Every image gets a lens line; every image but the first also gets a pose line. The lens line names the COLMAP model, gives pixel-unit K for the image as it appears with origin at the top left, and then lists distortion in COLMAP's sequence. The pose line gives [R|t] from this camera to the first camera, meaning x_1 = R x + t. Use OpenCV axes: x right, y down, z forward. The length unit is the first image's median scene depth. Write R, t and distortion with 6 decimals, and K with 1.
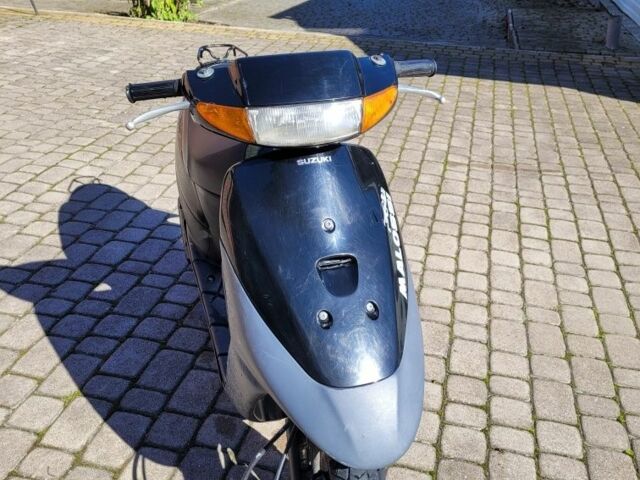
lens RADIAL K [[630.8, 0, 320.0], [0, 630.8, 240.0], [0, 0, 1]] dist [0.031567, -0.015892]
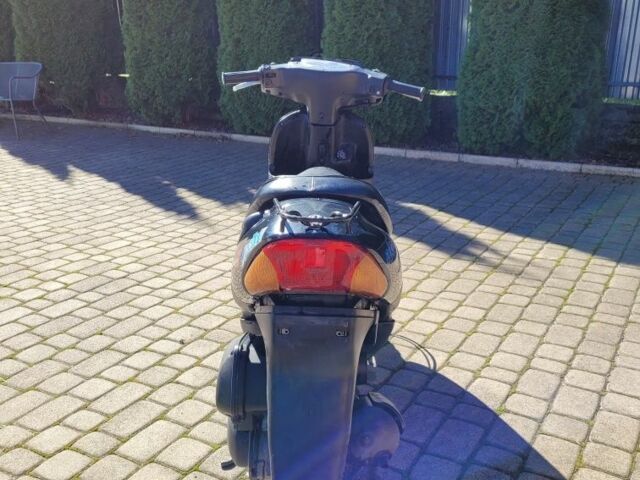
lens RADIAL K [[630.8, 0, 320.0], [0, 630.8, 240.0], [0, 0, 1]] dist [0.031567, -0.015892]
pose [[-0.950422, -0.128158, 0.283324, -0.307325], [0.117093, 0.696565, 0.707874, -0.641979], [-0.288074, 0.705955, -0.647025, 1.334136]]
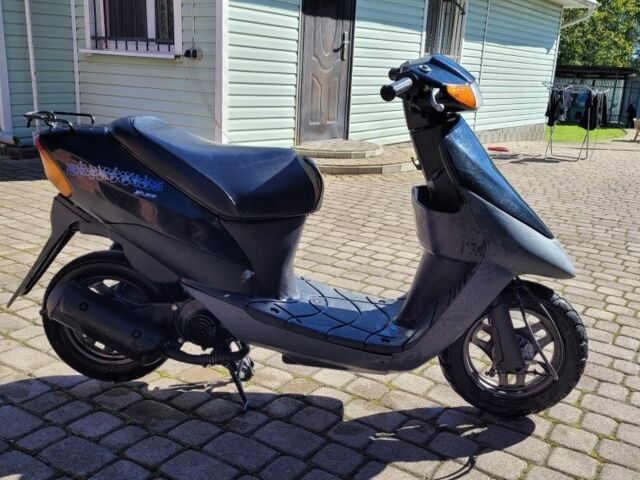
lens RADIAL K [[630.8, 0, 320.0], [0, 630.8, 240.0], [0, 0, 1]] dist [0.031567, -0.015892]
pose [[0.353697, -0.265647, 0.896845, -0.811761], [0.419374, 0.902087, 0.101807, -0.086754], [-0.836077, 0.340104, 0.430471, 0.397360]]
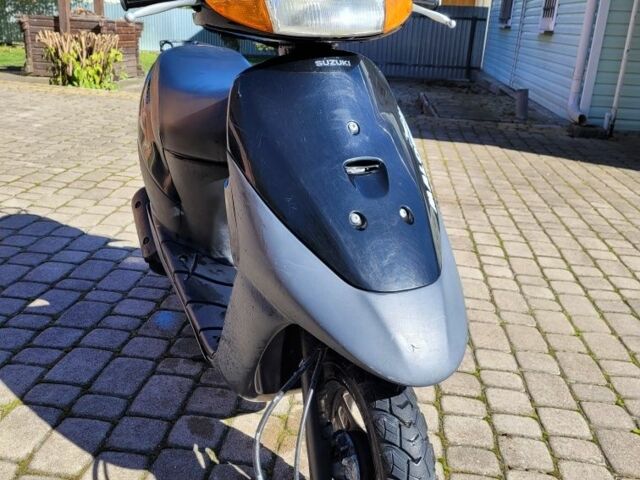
lens RADIAL K [[630.8, 0, 320.0], [0, 630.8, 240.0], [0, 0, 1]] dist [0.031567, -0.015892]
pose [[0.990748, -0.013440, 0.135046, -0.081968], [0.033025, 0.989048, -0.143854, 0.139192], [-0.131634, 0.146983, 0.980341, 0.078123]]
